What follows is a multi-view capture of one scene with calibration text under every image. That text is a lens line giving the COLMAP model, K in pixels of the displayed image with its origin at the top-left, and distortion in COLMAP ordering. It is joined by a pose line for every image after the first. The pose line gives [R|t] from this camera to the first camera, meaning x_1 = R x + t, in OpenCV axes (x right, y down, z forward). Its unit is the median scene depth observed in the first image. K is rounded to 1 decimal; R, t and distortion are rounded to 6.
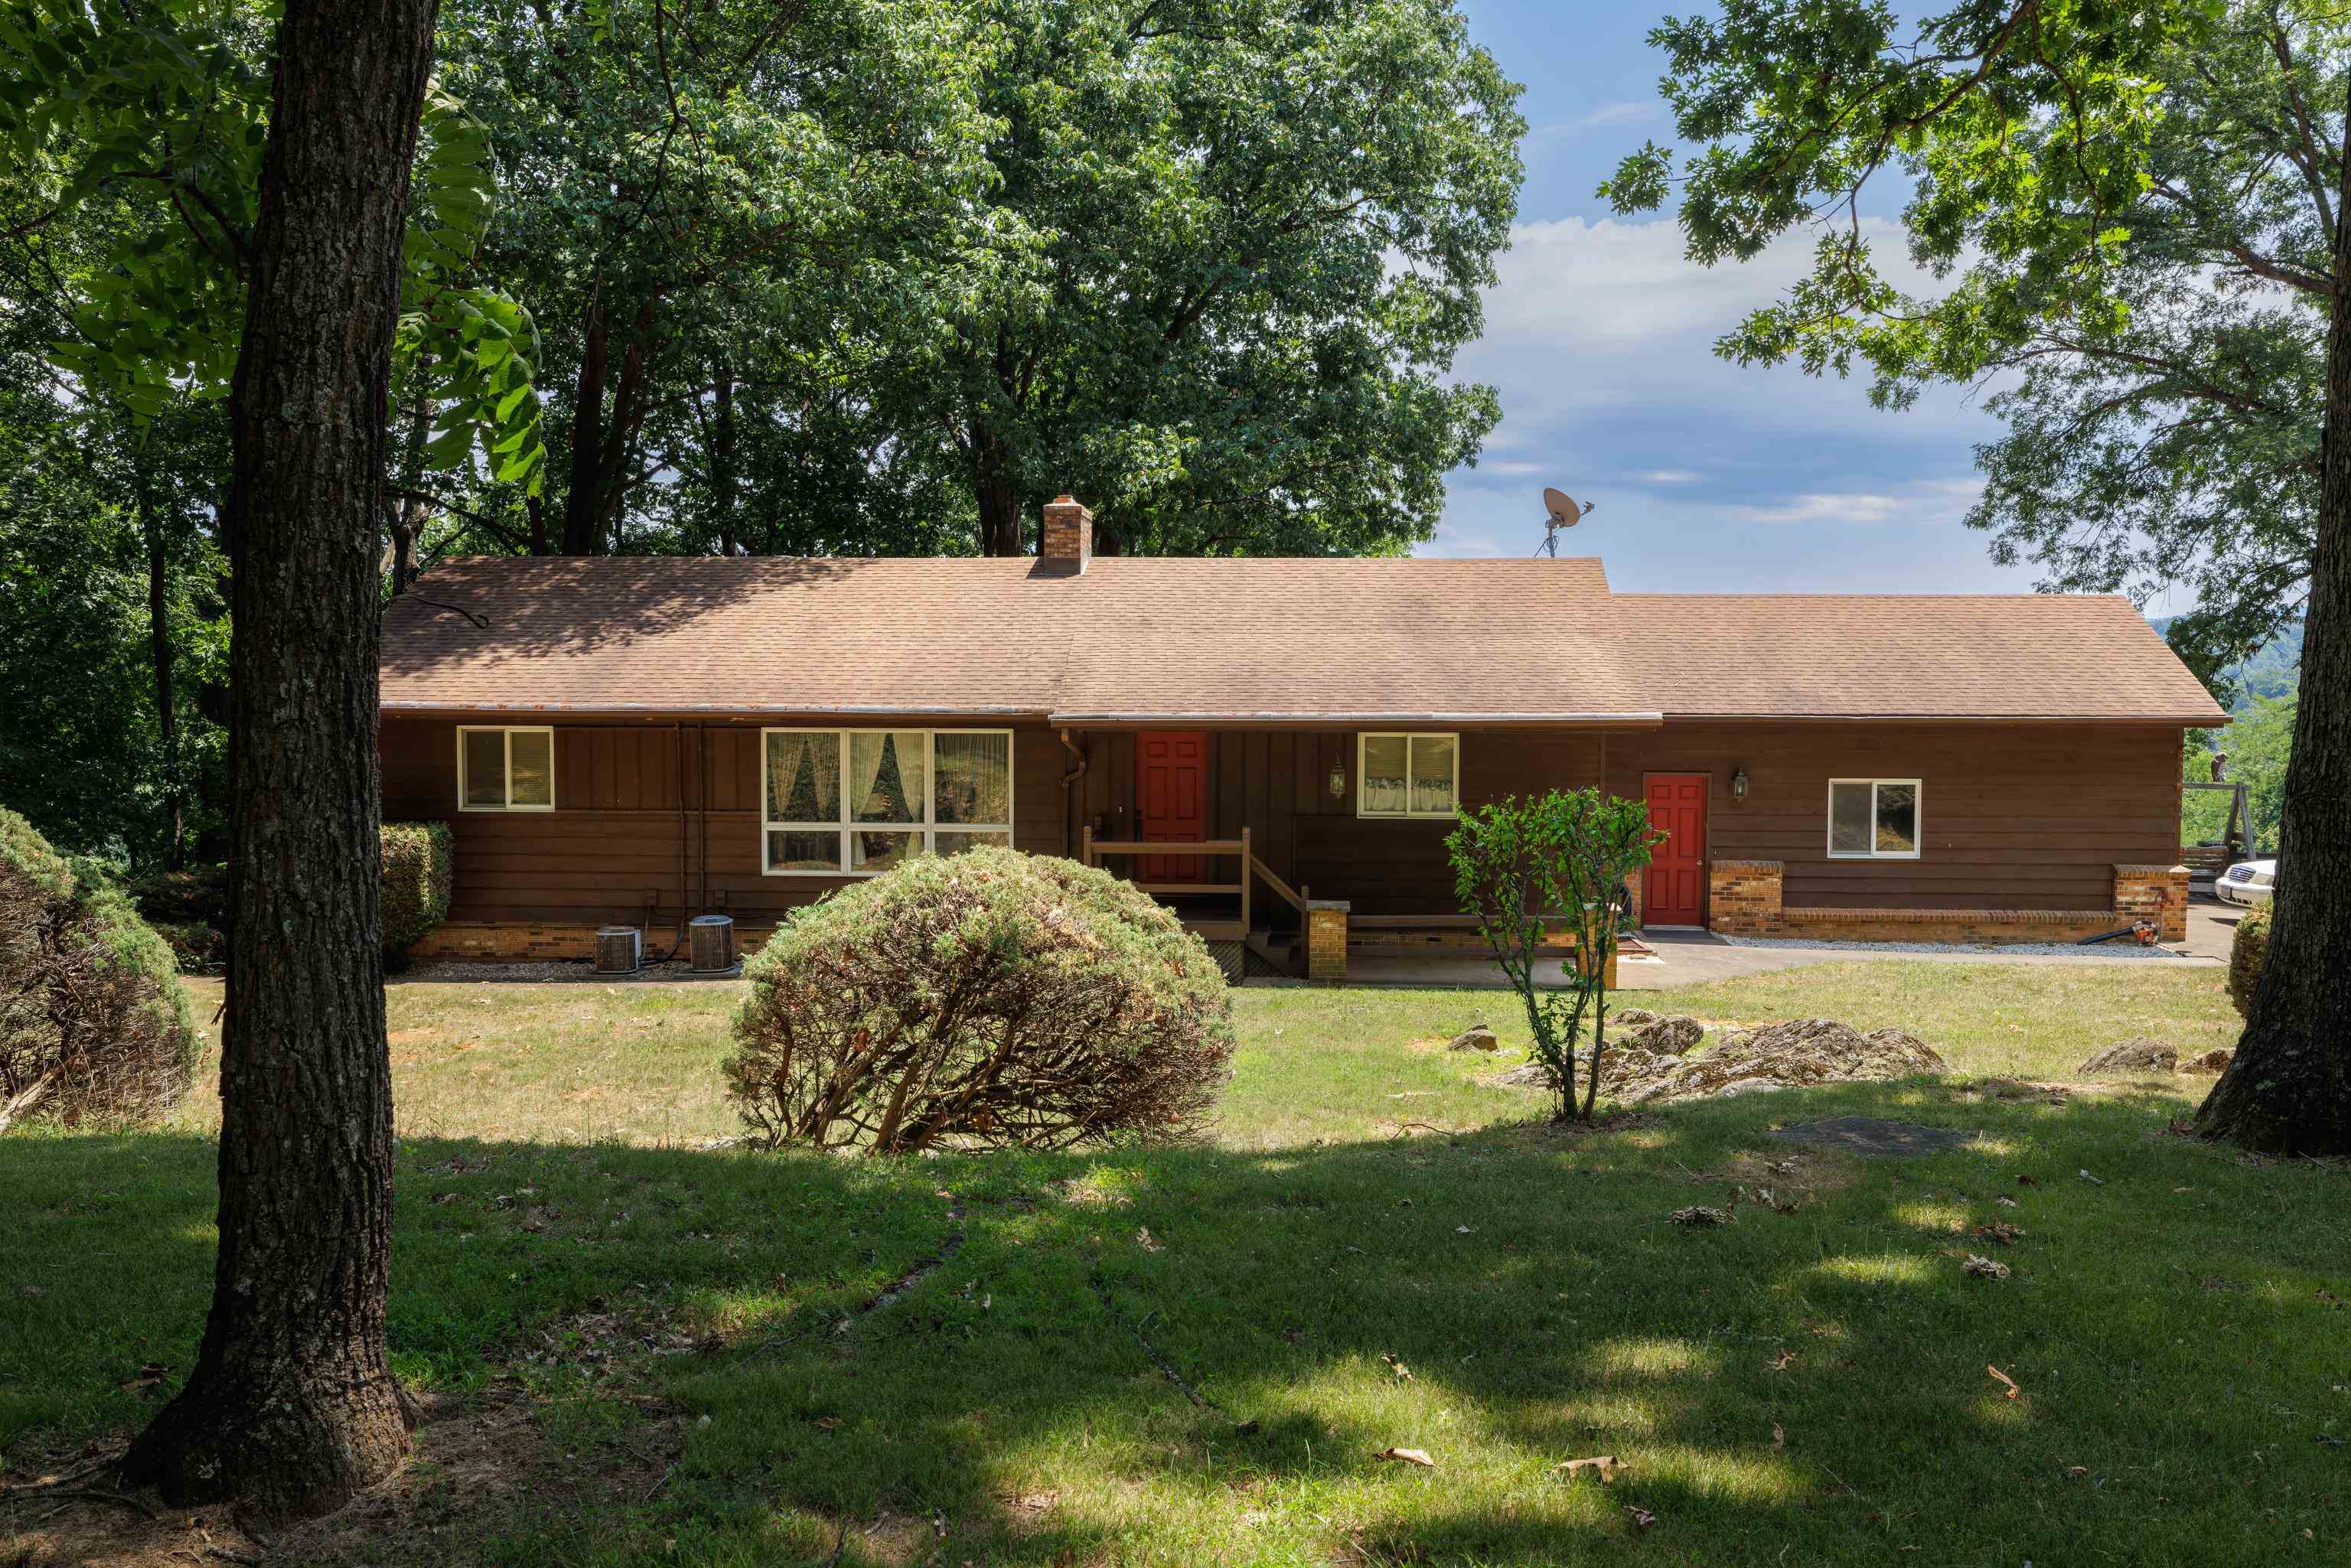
lens RADIAL K [[2058.5, 0, 1170.0], [0, 2058.5, 771.9], [0, 0, 1]] dist [-0.044748, 0.046188]
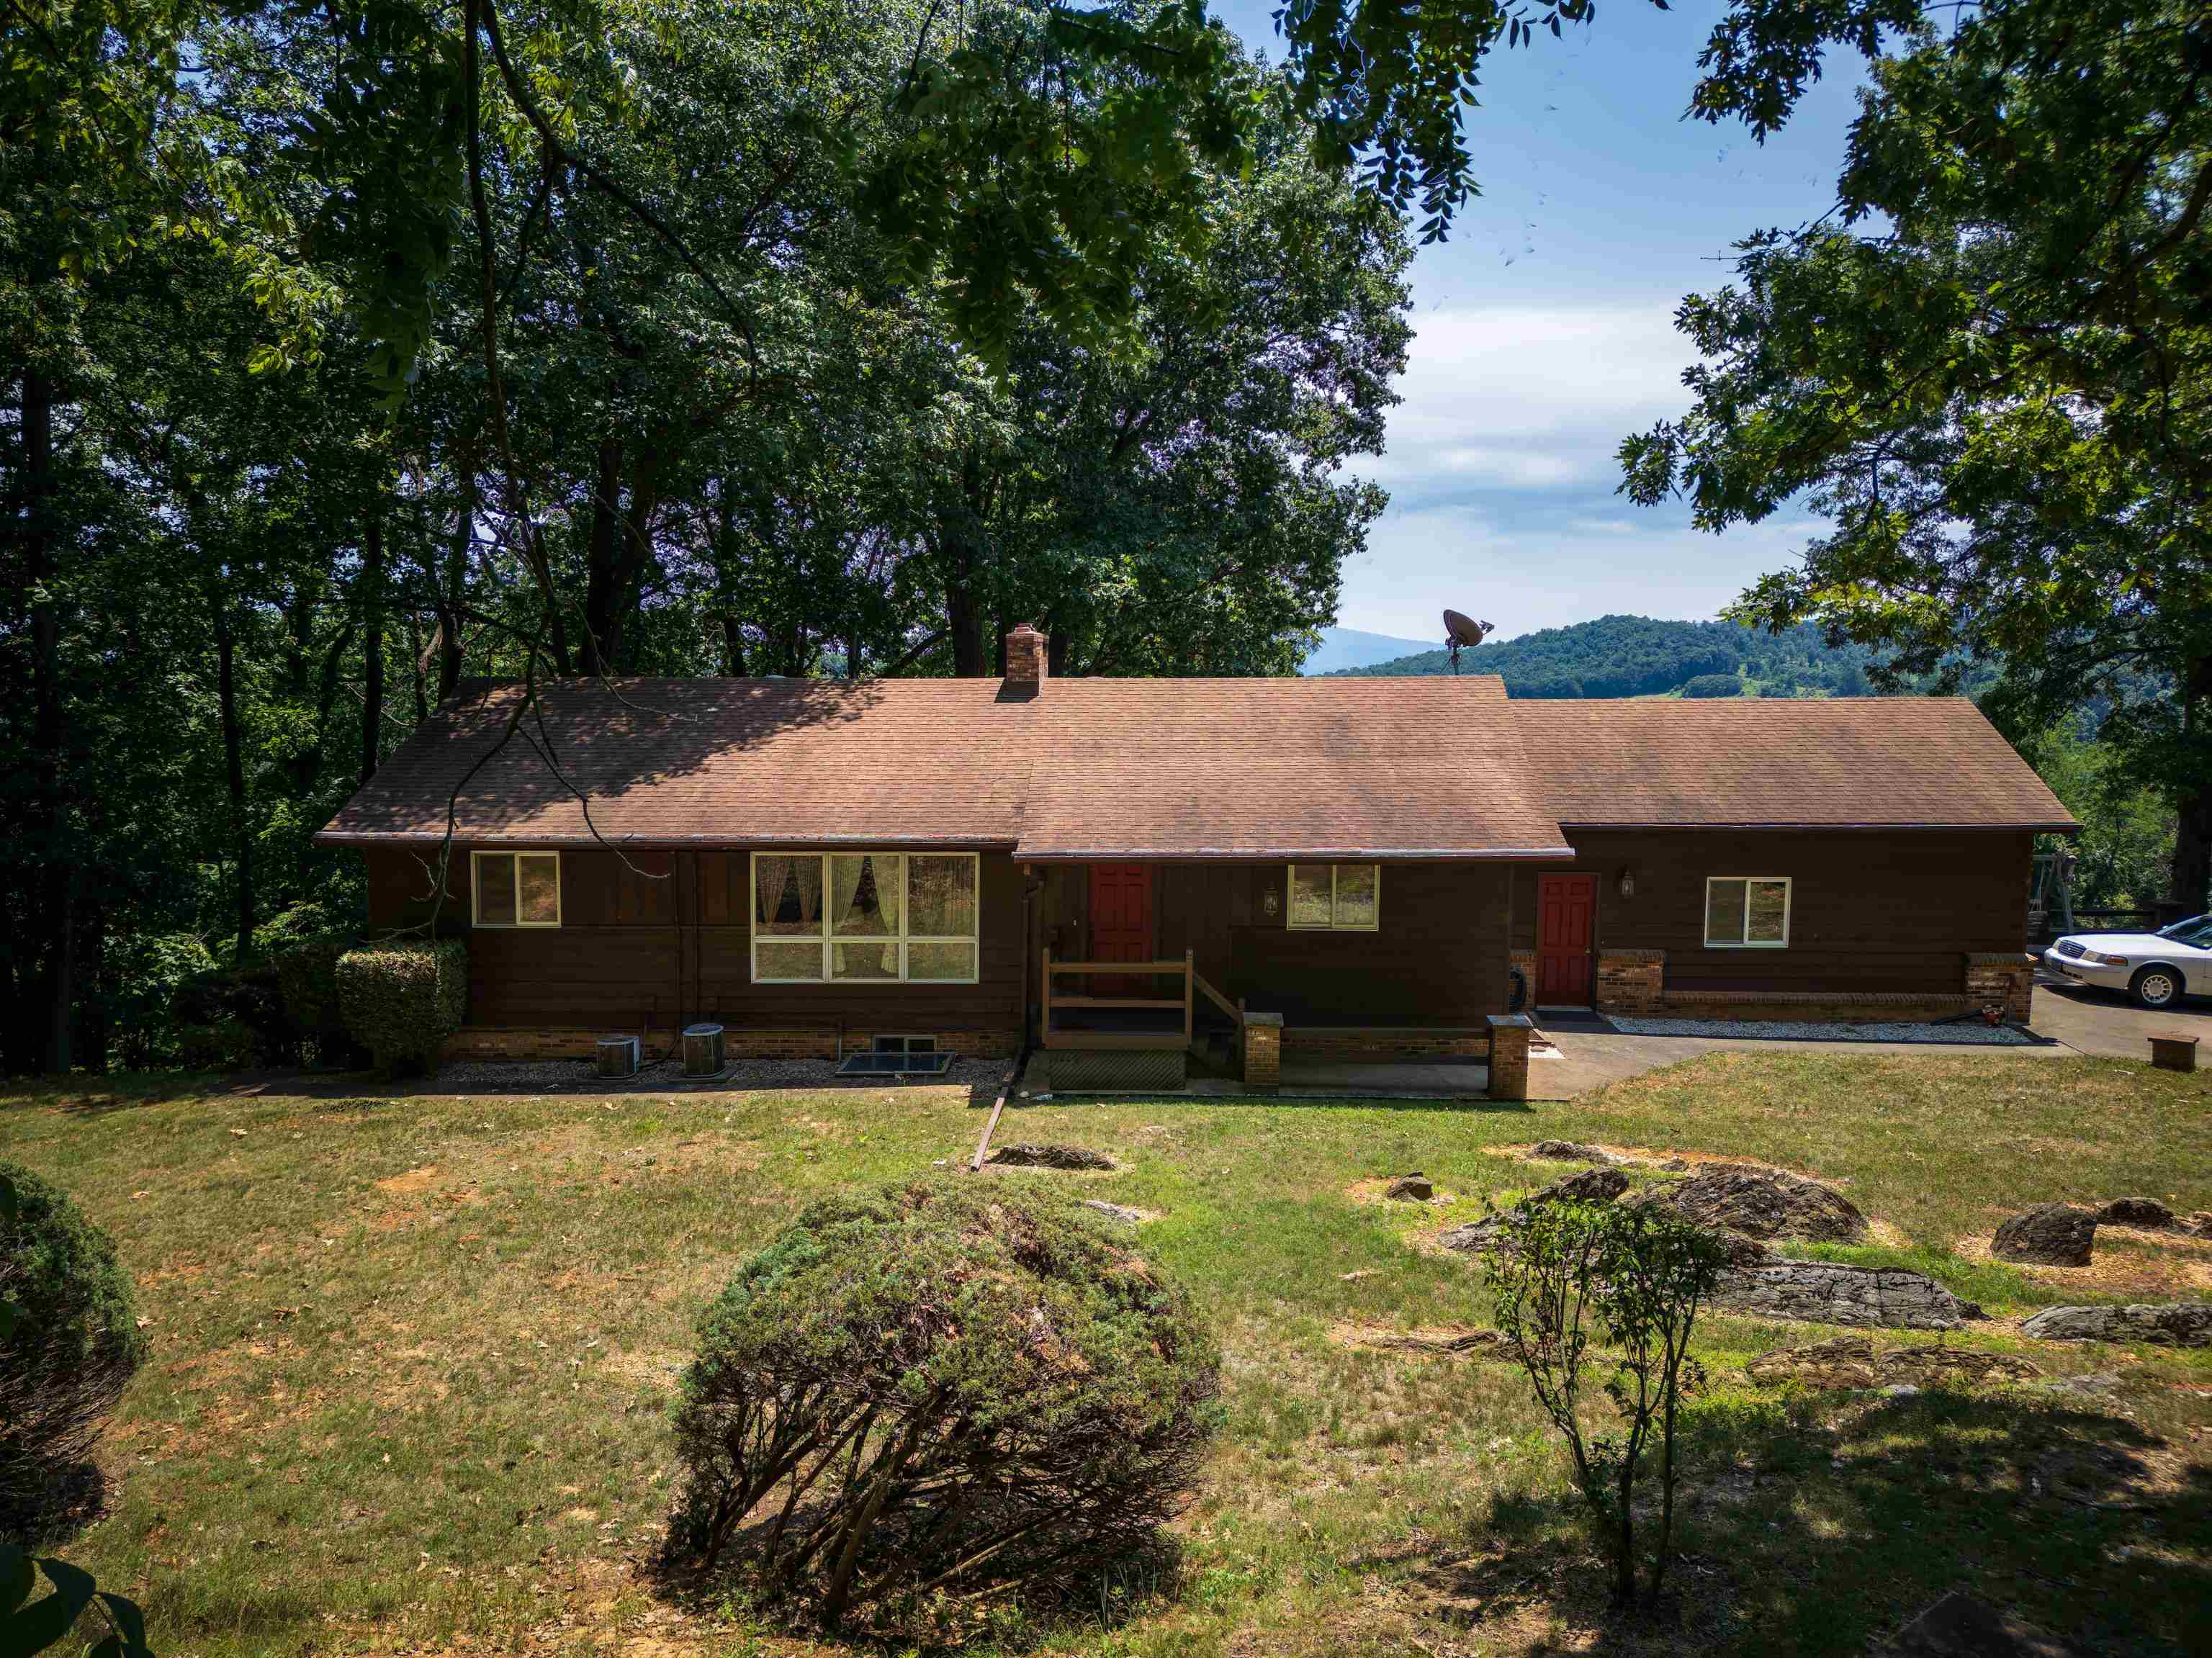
lens RADIAL K [[1610.7, 0, 1089.2], [0, 1610.7, 792.7], [0, 0, 1]] dist [0.055888, -0.049207]
pose [[0.999985, 0.002239, -0.004968, -0.012066], [-0.002071, 0.999435, 0.033554, -0.079925], [0.005041, -0.033543, 0.999425, 0.129518]]
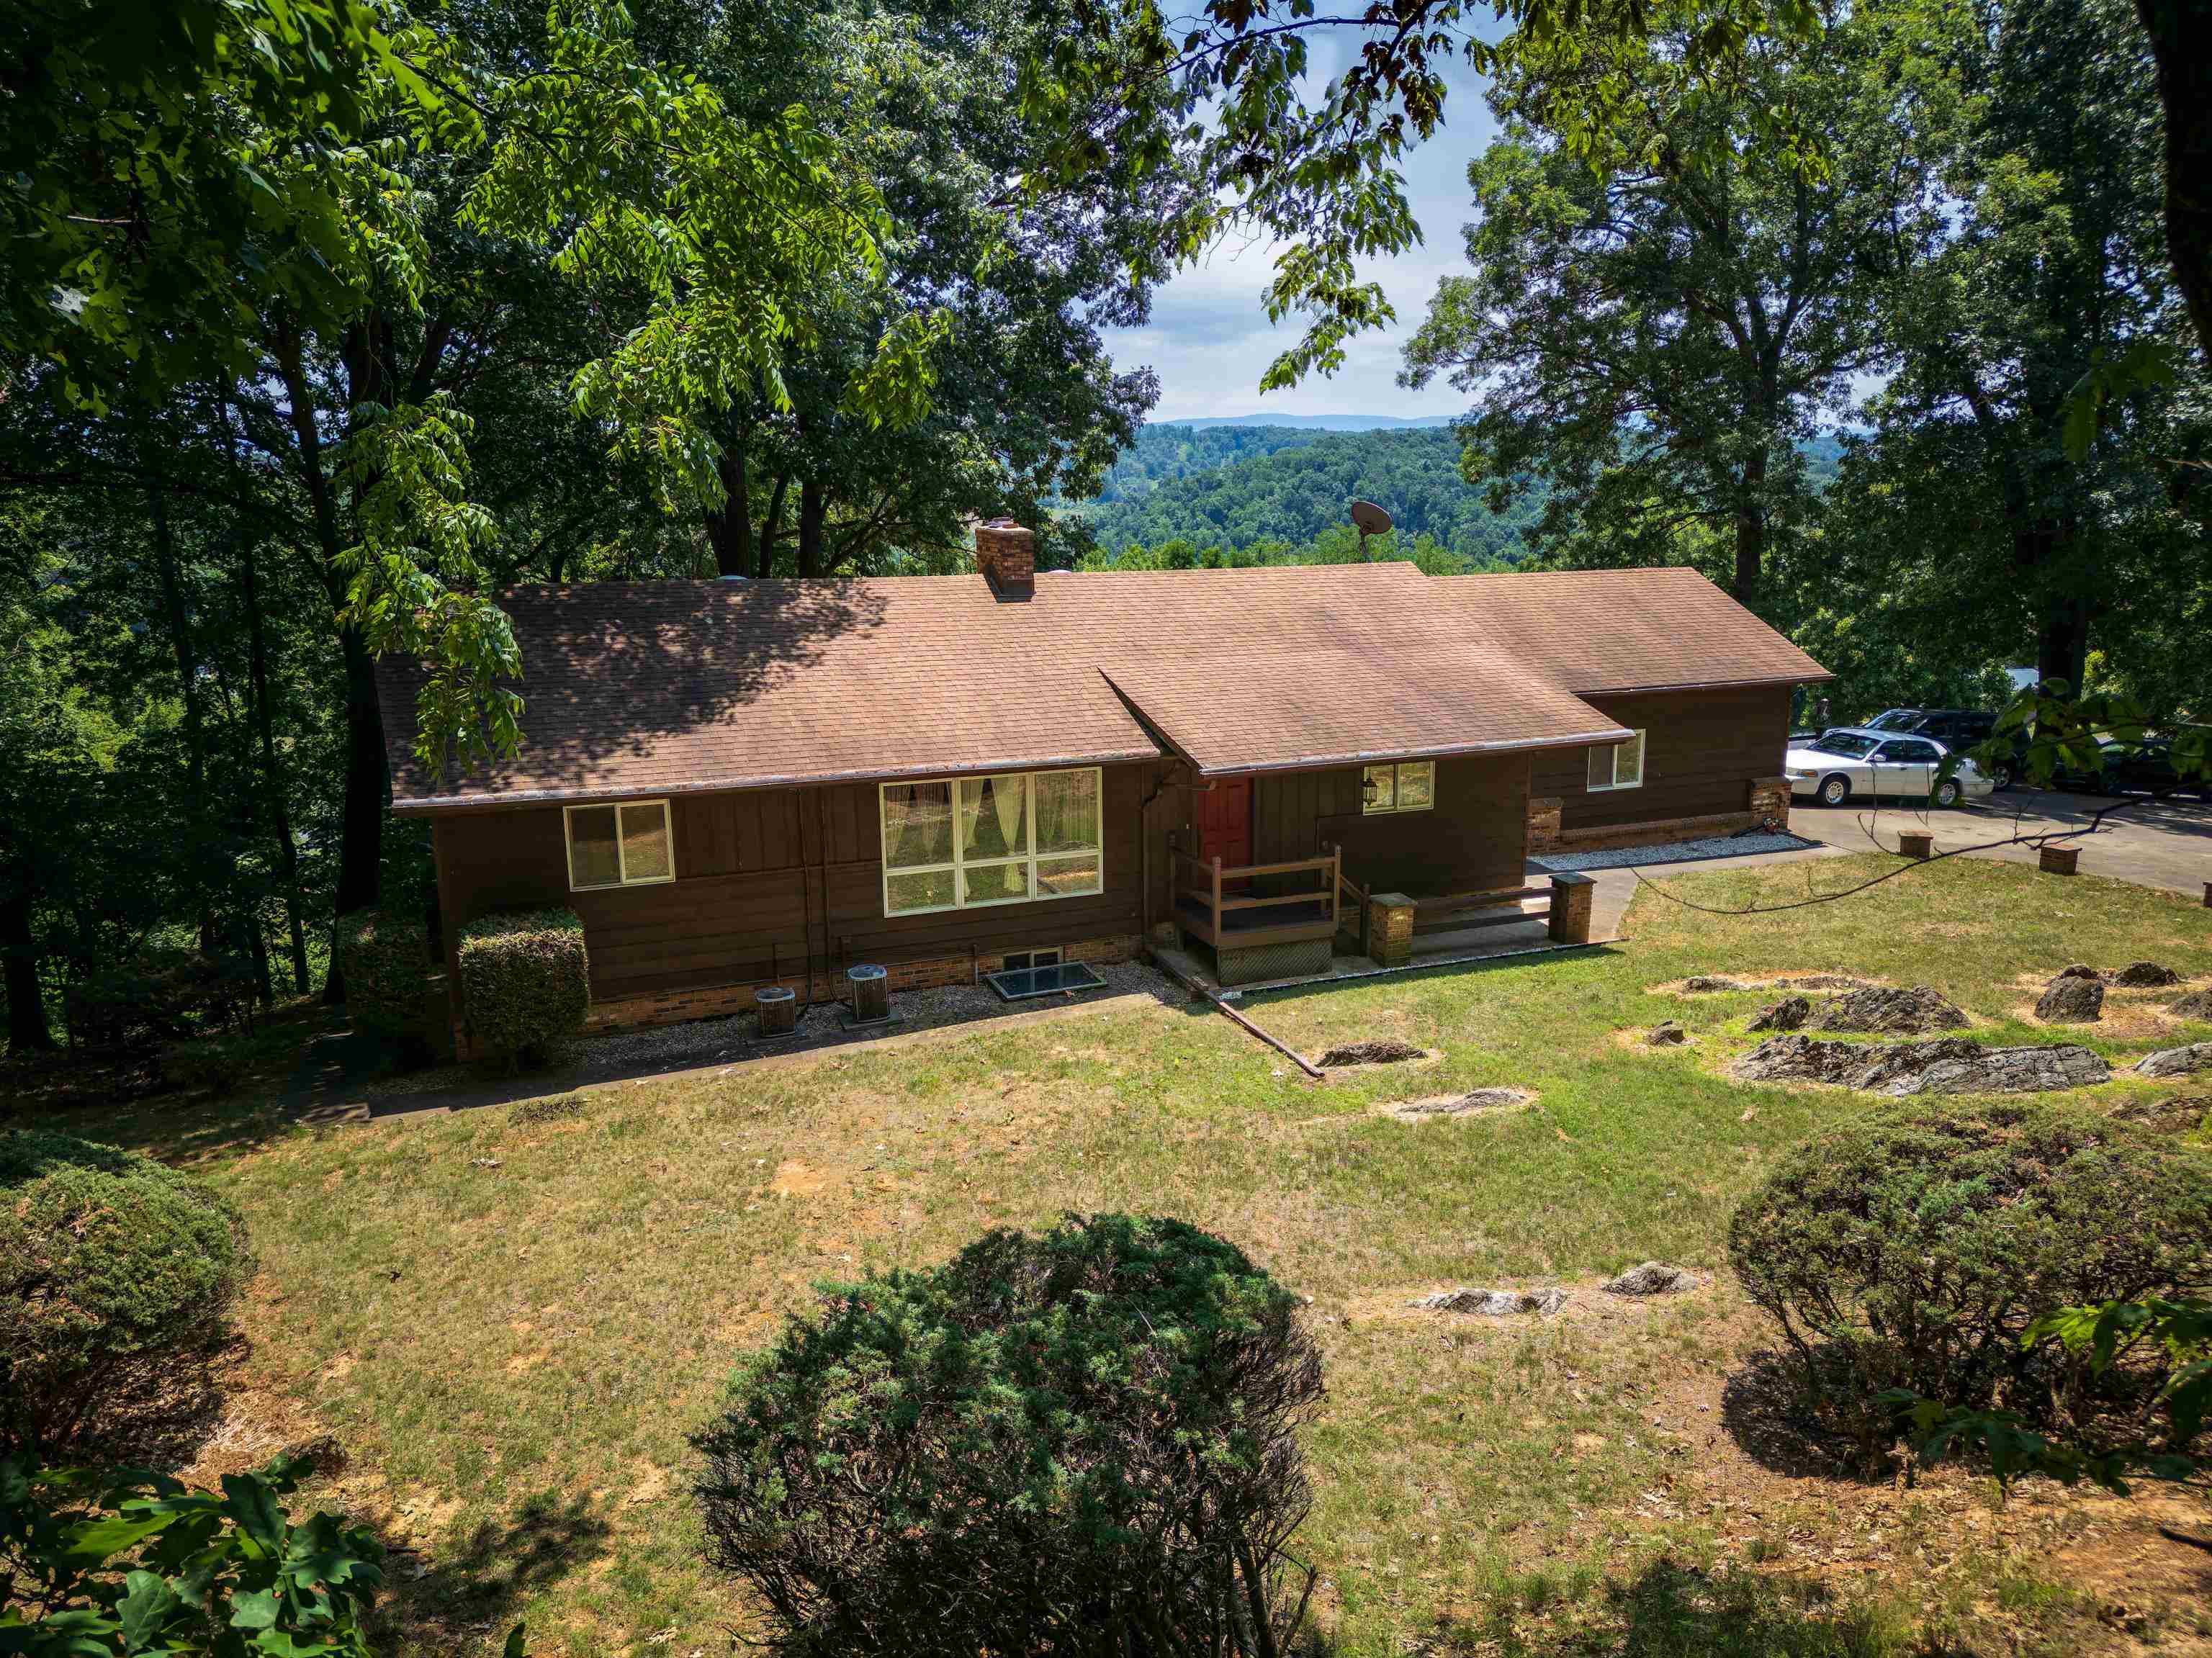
lens RADIAL K [[1610.7, 0, 1119.0], [0, 1610.7, 826.3], [0, 0, 1]] dist [0.055888, -0.049207]
pose [[0.904500, -0.090035, 0.416861, -0.425332], [0.018382, 0.984783, 0.172812, -0.136563], [-0.426077, -0.148646, 0.892392, 0.200755]]
